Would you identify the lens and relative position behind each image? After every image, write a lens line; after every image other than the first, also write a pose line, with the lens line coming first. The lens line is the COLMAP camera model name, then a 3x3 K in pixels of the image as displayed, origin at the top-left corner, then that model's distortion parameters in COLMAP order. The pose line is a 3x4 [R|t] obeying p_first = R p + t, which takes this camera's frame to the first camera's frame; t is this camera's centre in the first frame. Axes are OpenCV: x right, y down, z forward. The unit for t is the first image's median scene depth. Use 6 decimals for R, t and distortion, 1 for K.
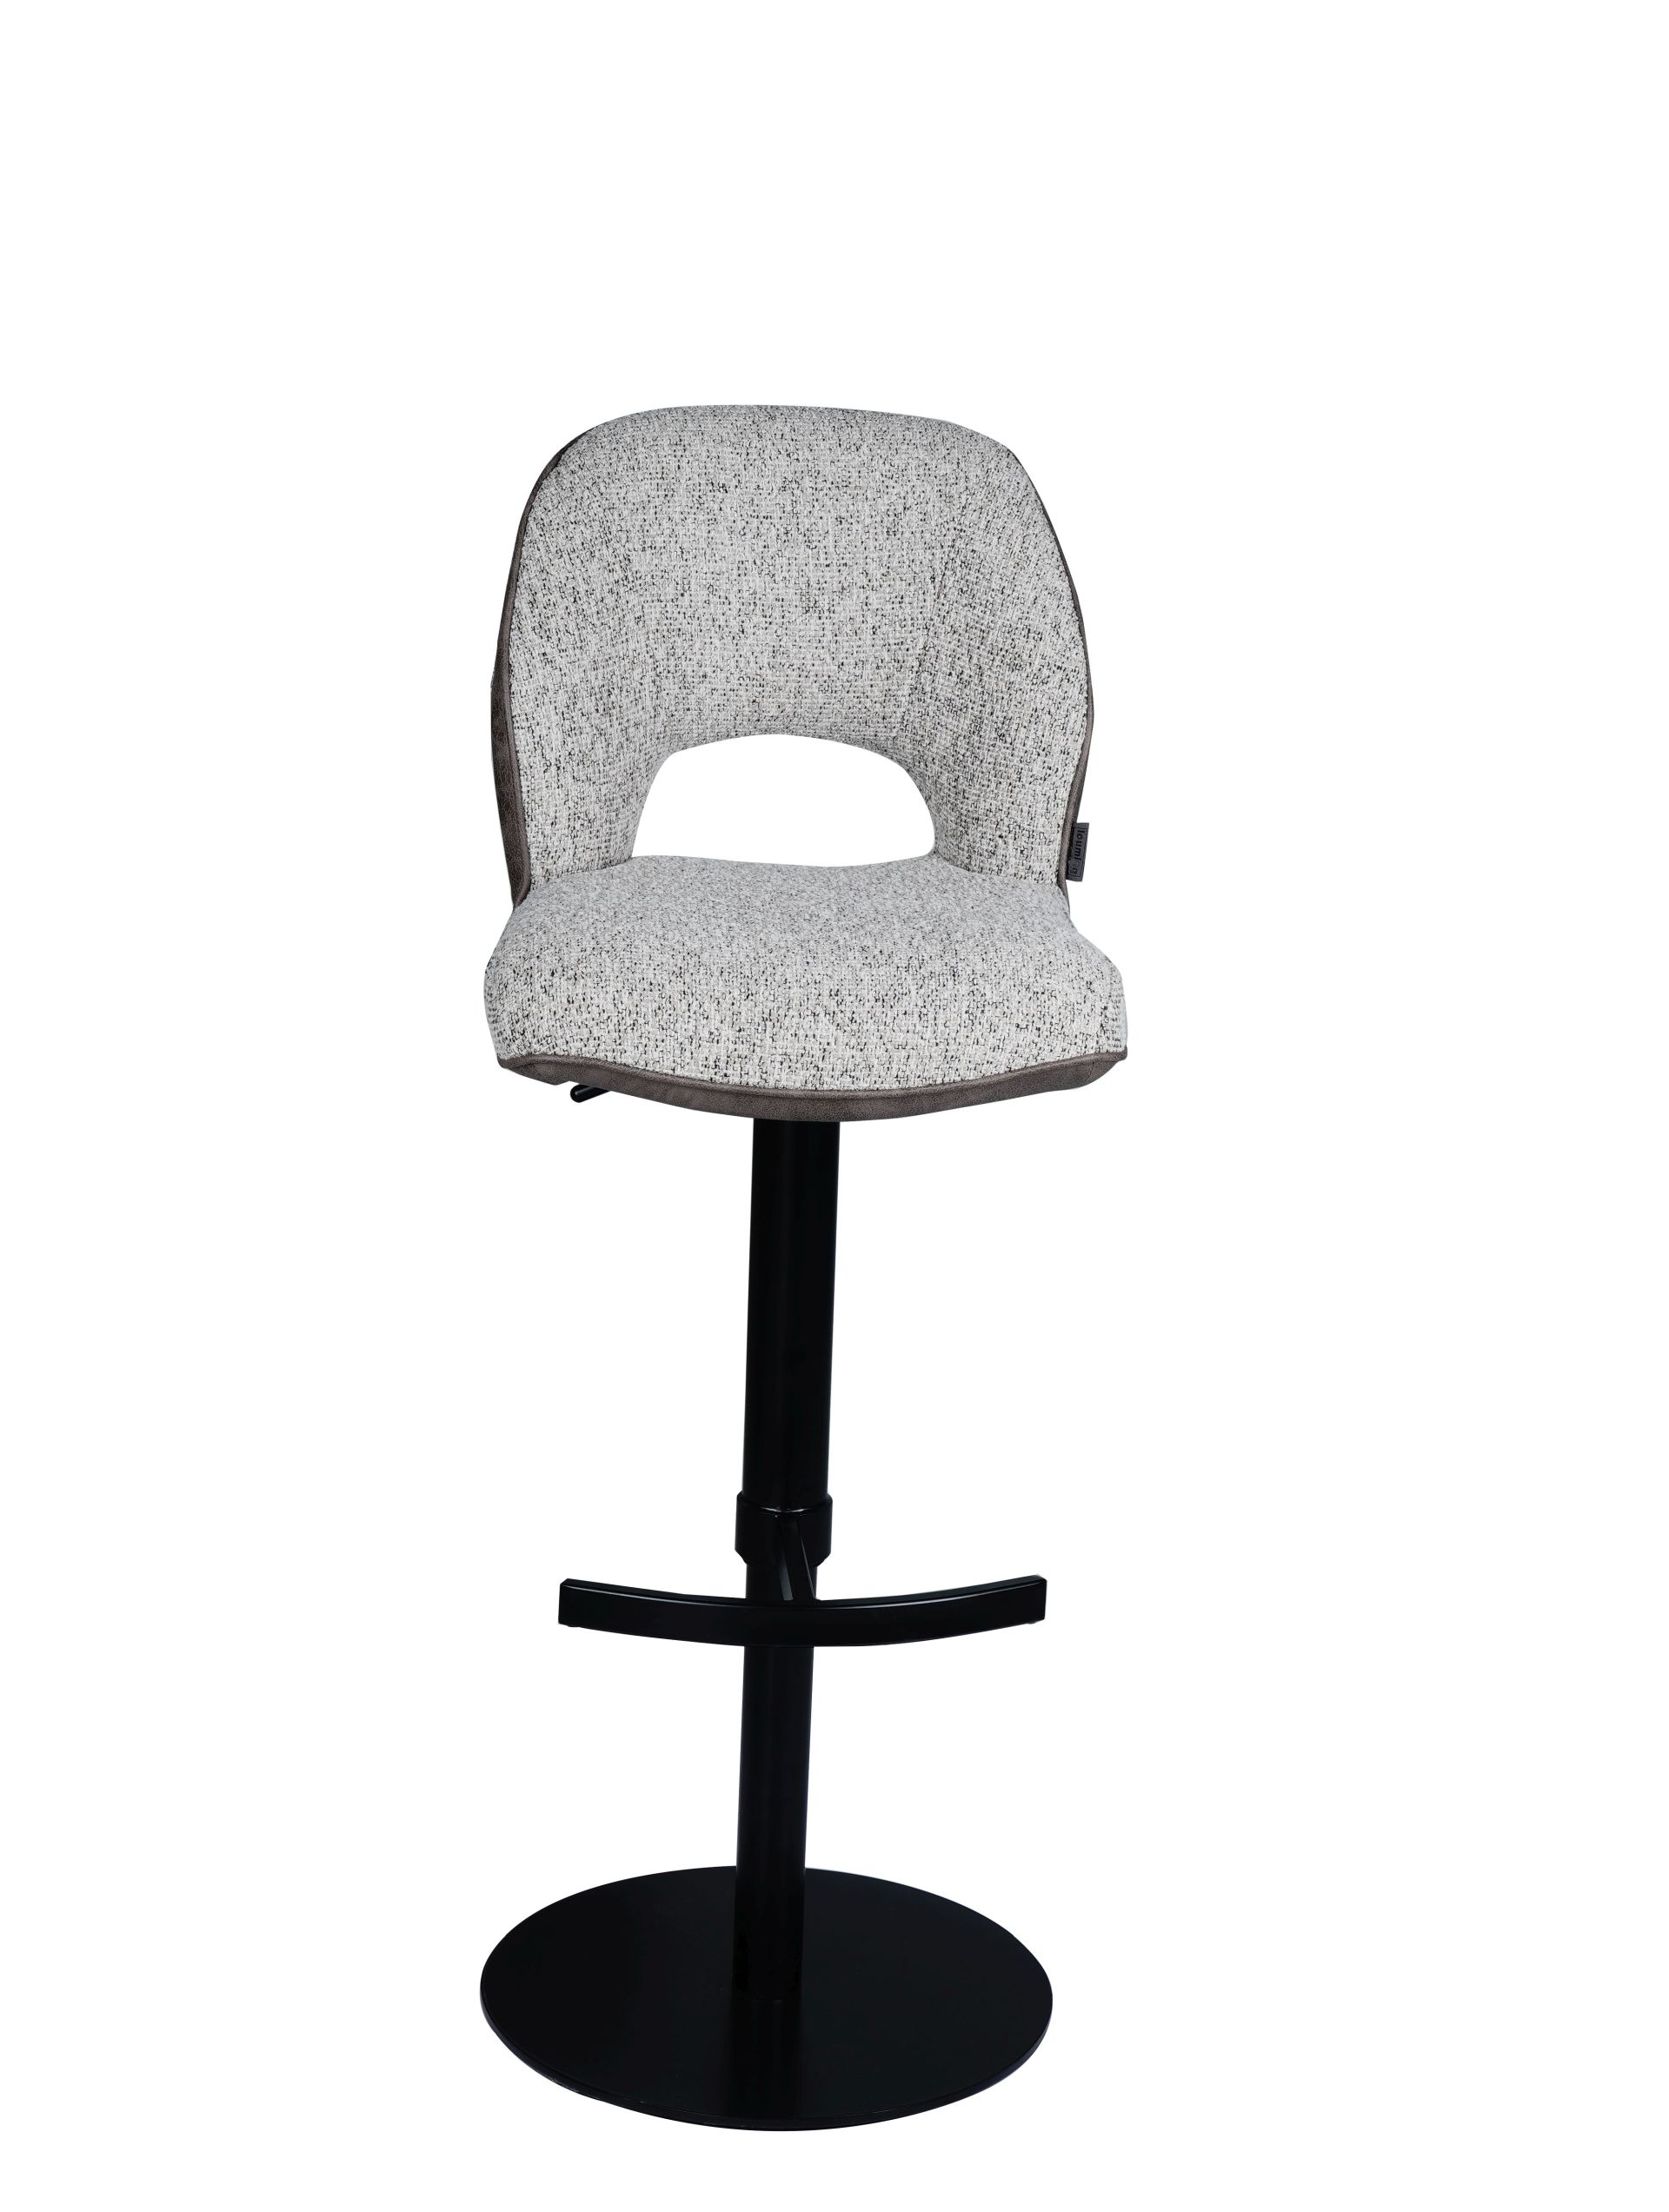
lens RADIAL K [[4214.8, 0, 834.2], [0, 4214.8, 1104.9], [0, 0, 1]] dist [0.027207, 0.000000]
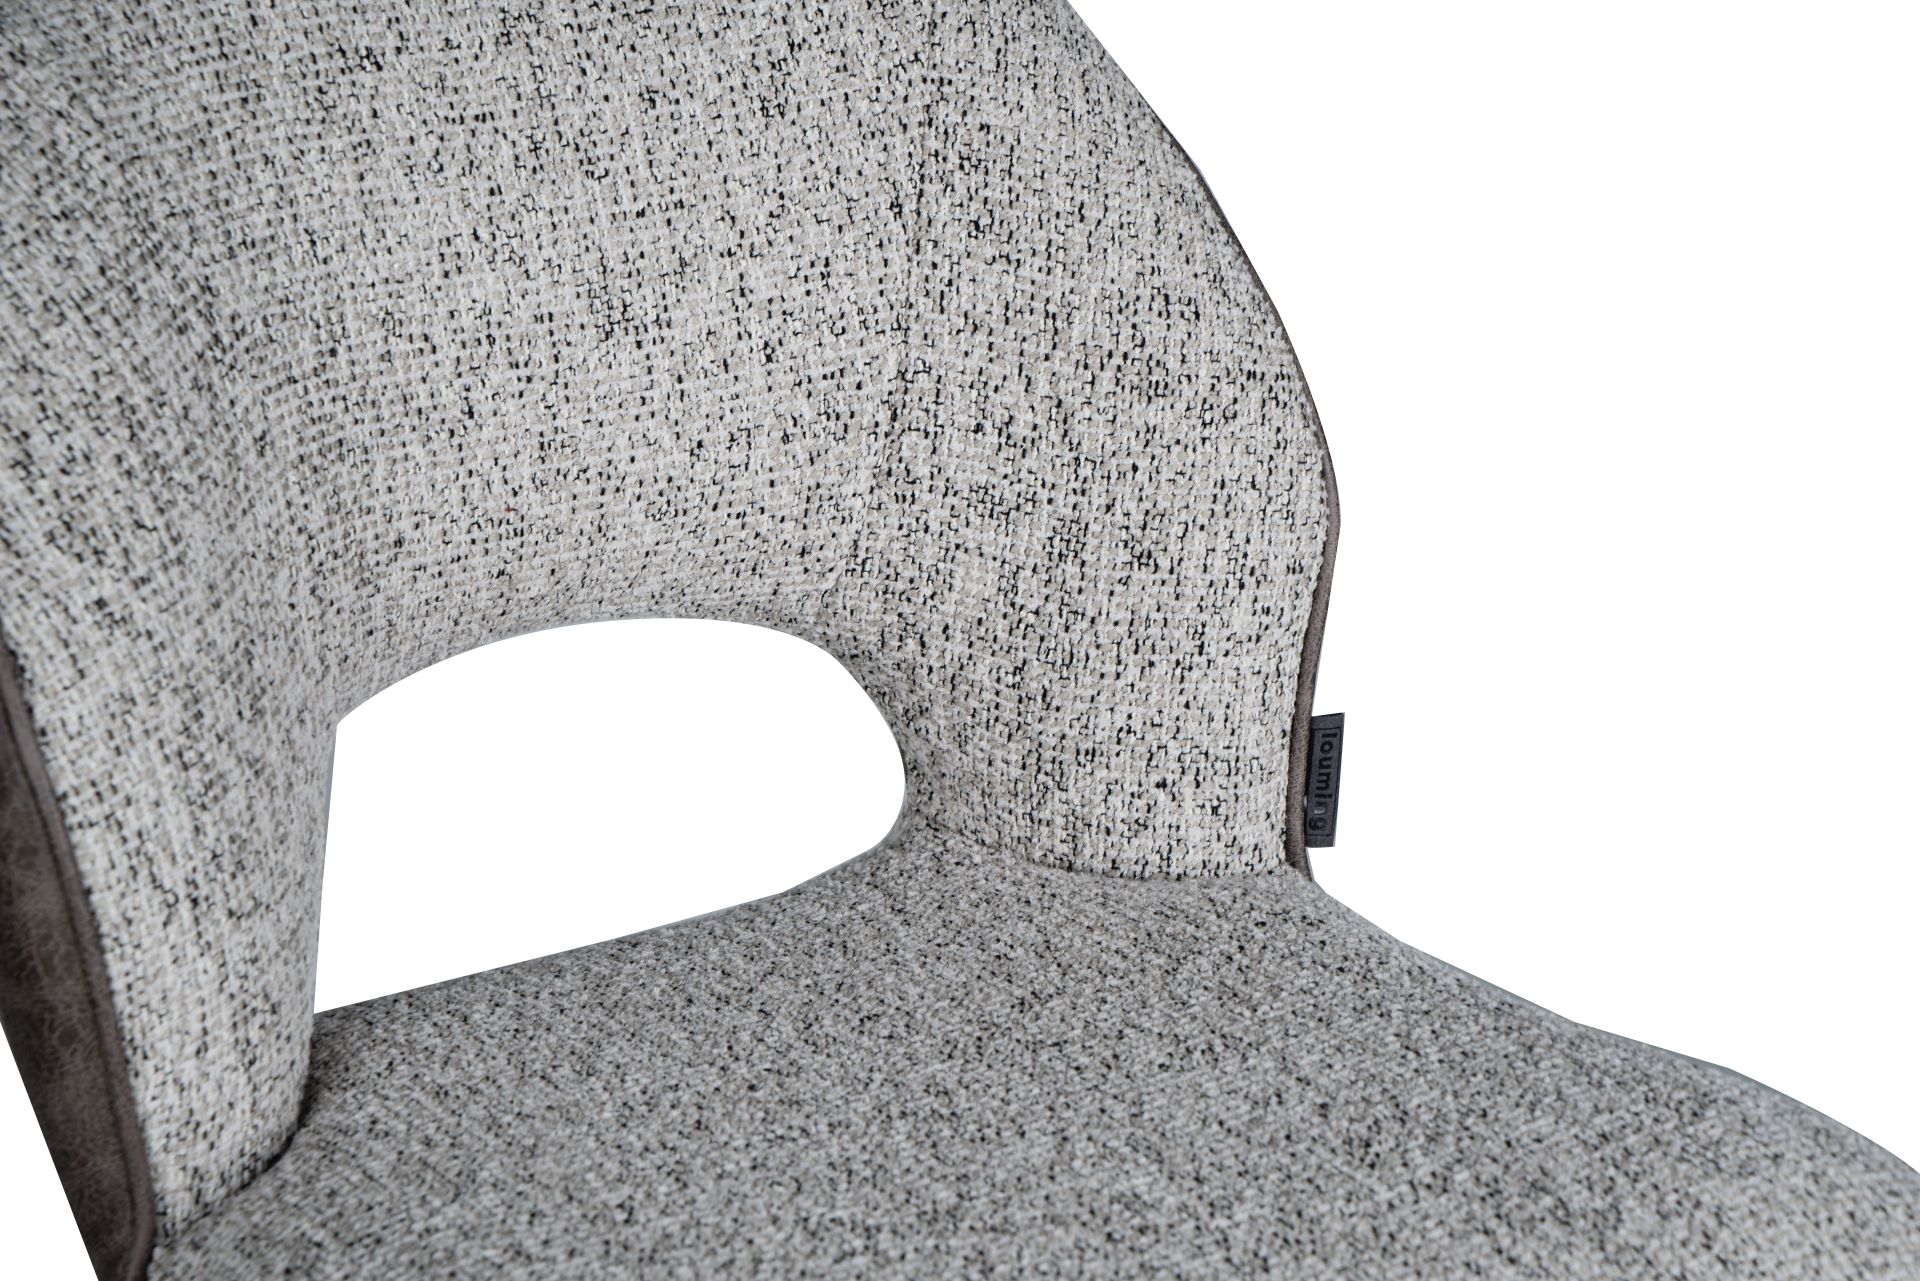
lens RADIAL K [[3759.7, 0, 960.6], [0, 3759.7, 643.7], [0, 0, 1]] dist [-0.032823, 0.000000]
pose [[0.867768, -0.208418, 0.451155, -0.145726], [0.174257, 0.977781, 0.116529, -0.124904], [-0.465418, -0.022503, 0.884805, 0.671863]]
